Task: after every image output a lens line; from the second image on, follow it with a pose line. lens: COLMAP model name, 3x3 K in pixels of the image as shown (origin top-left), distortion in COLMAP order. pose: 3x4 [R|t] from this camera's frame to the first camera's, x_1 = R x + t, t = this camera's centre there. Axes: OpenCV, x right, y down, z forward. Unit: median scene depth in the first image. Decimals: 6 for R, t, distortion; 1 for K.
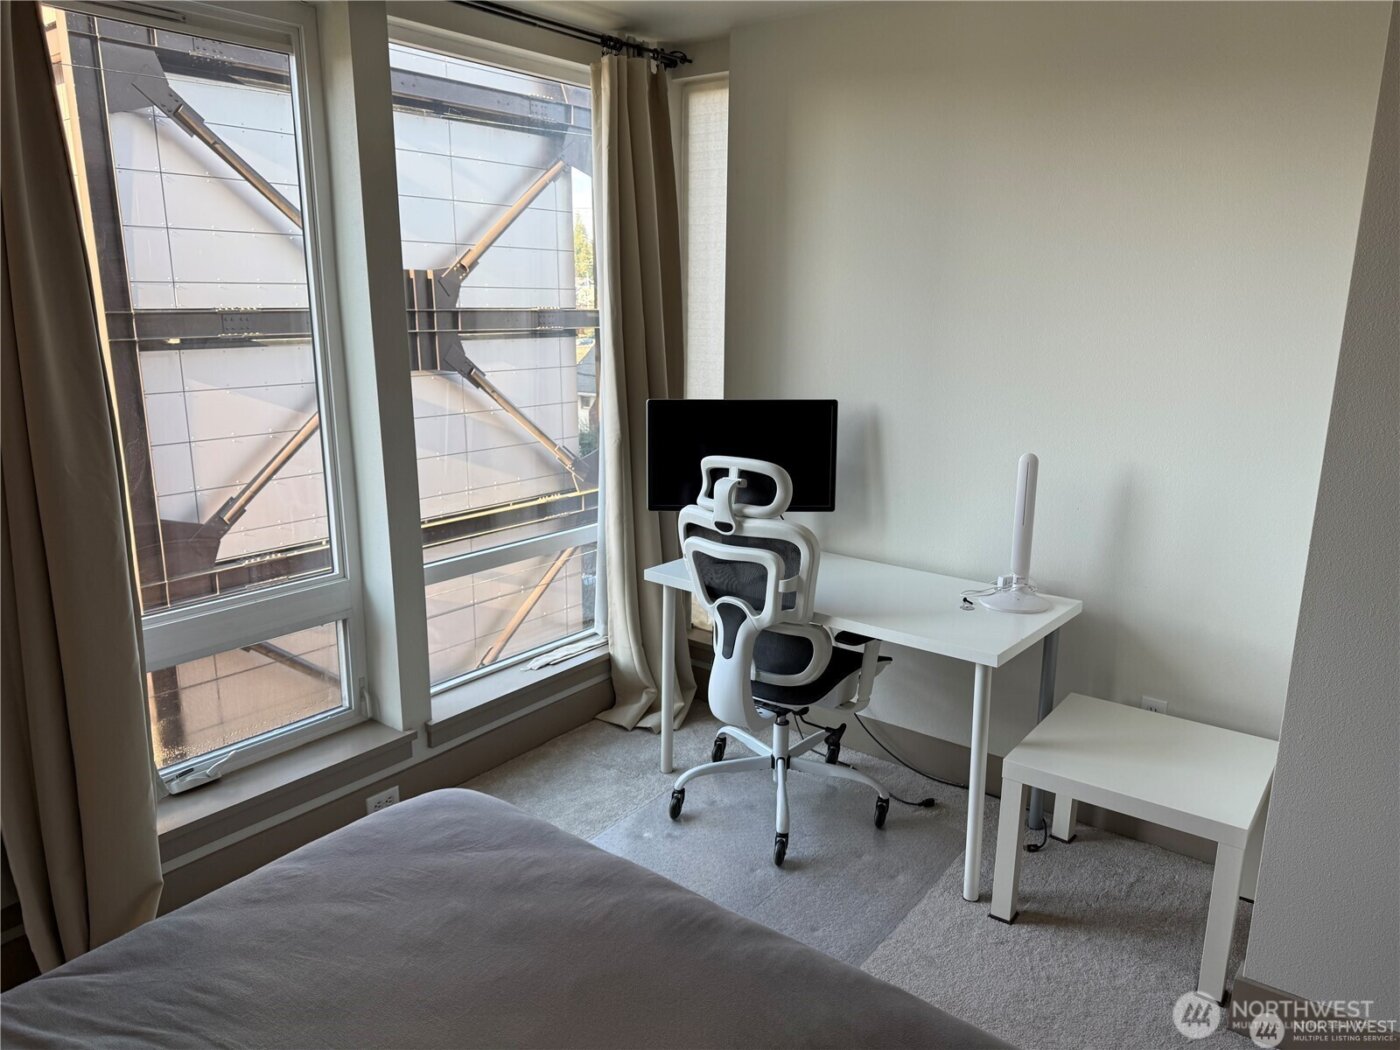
lens RADIAL K [[985.0, 0, 699.4], [0, 985.0, 518.2], [0, 0, 1]] dist [0.040621, -0.059999]
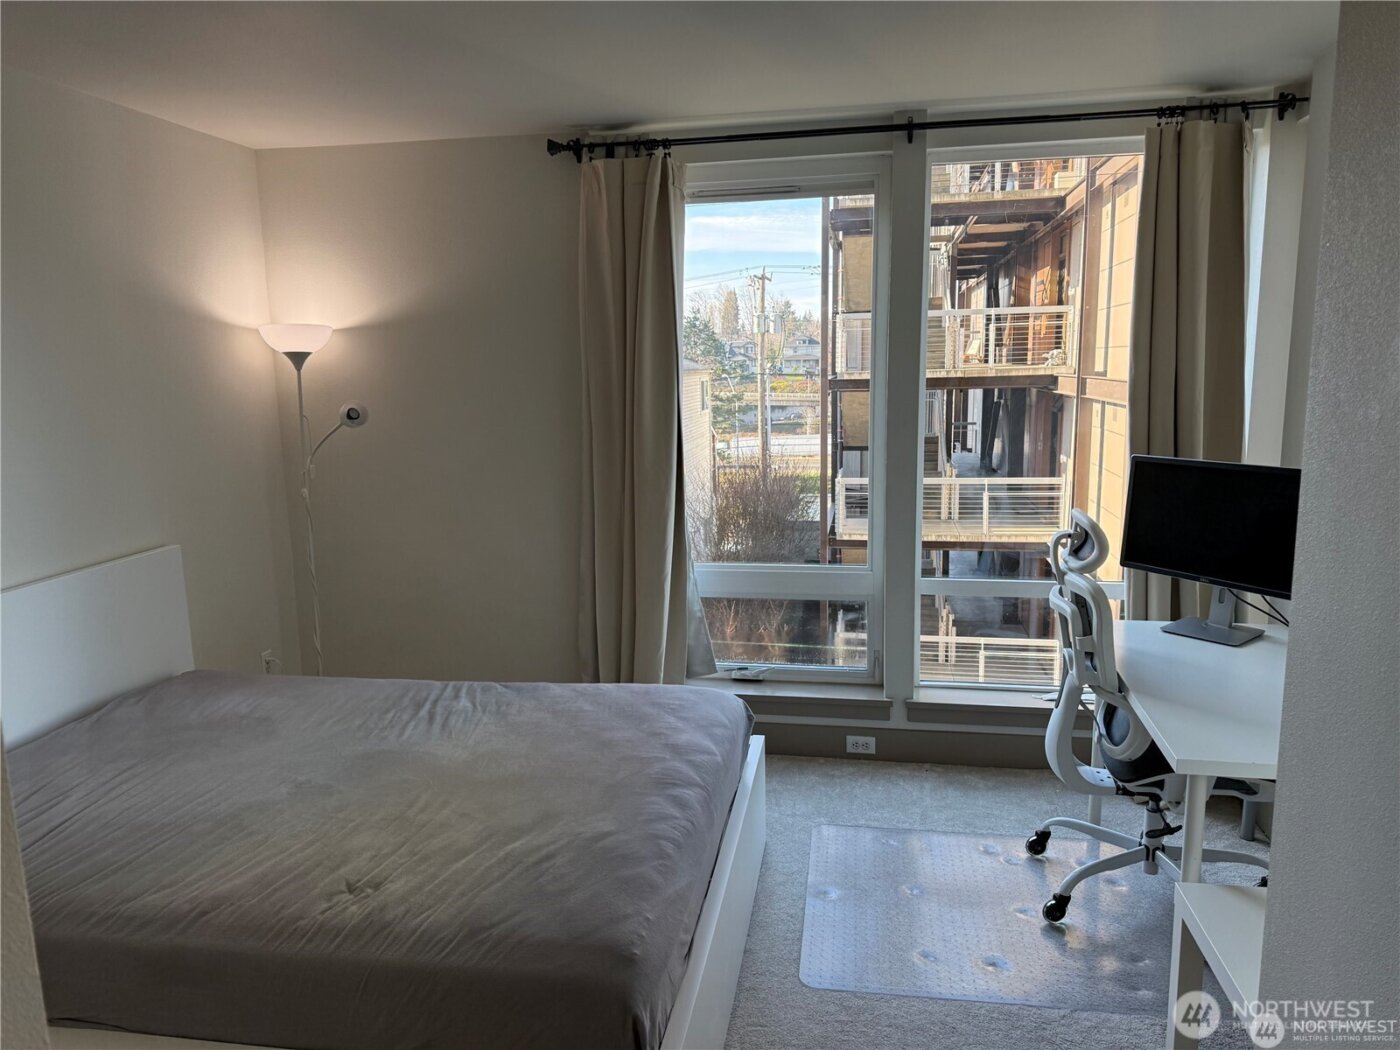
lens RADIAL K [[977.4, 0, 700.0], [0, 977.4, 525.0], [0, 0, 1]] dist [0.133566, -0.237530]
pose [[0.477519, 0.133005, -0.868496, 0.664456], [-0.174555, 0.983133, 0.054586, -0.031369], [0.861107, 0.125535, 0.492682, 0.141757]]
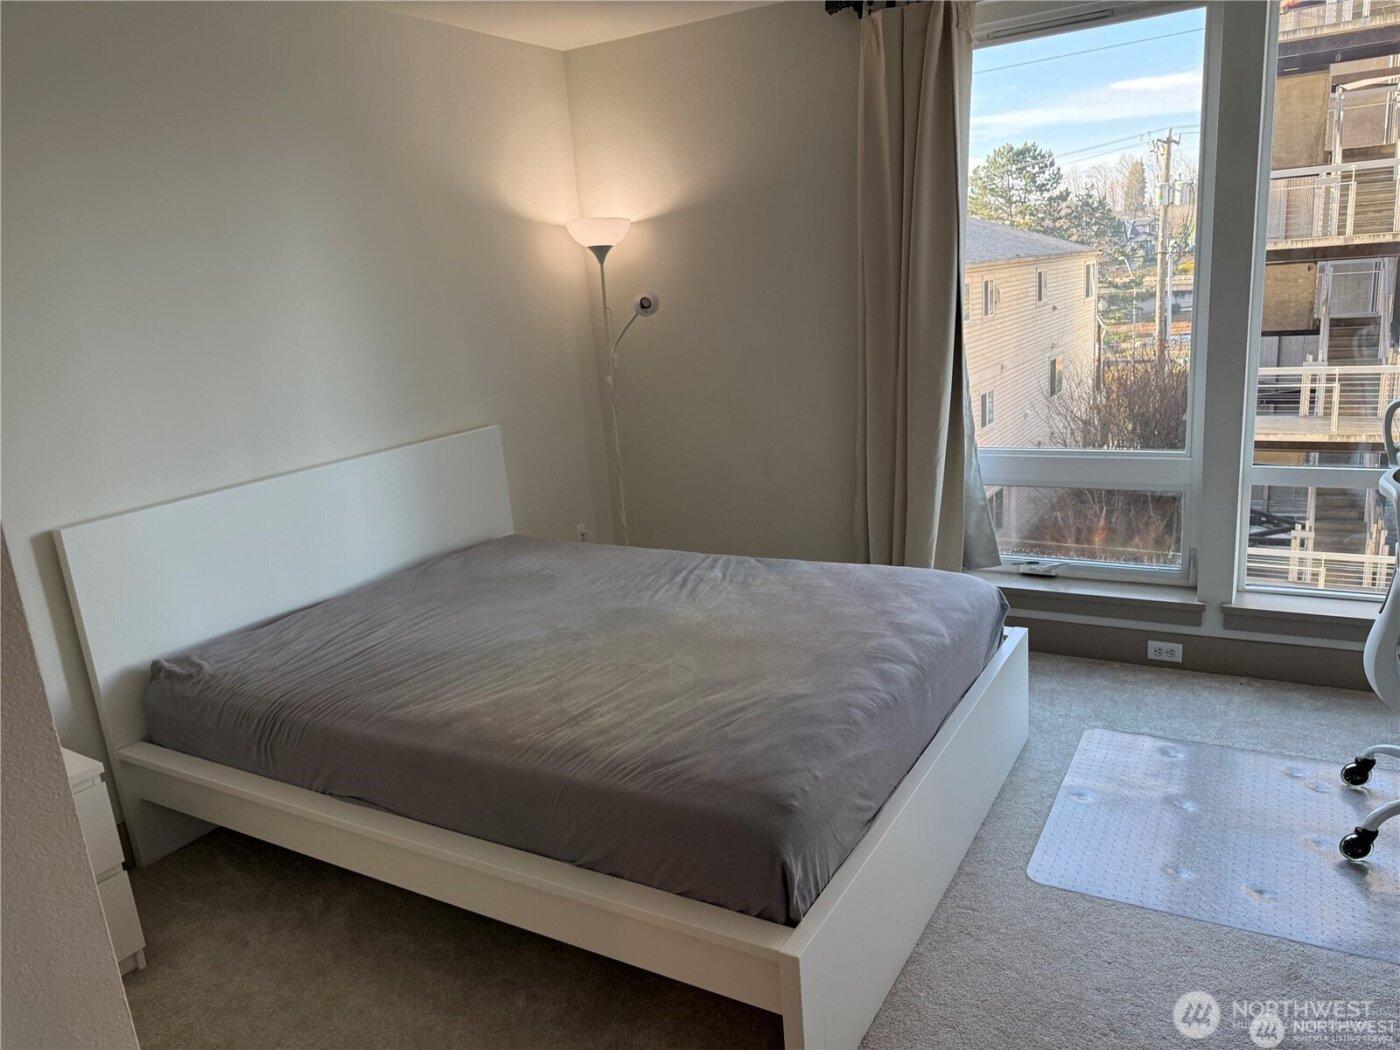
lens RADIAL K [[983.5, 0, 695.3], [0, 983.5, 526.2], [0, 0, 1]] dist [0.059100, -0.086968]
pose [[0.125514, 0.228452, -0.965430, 0.699834], [-0.141414, 0.967309, 0.210512, -0.022846], [0.981962, 0.110103, 0.153717, 0.262056]]
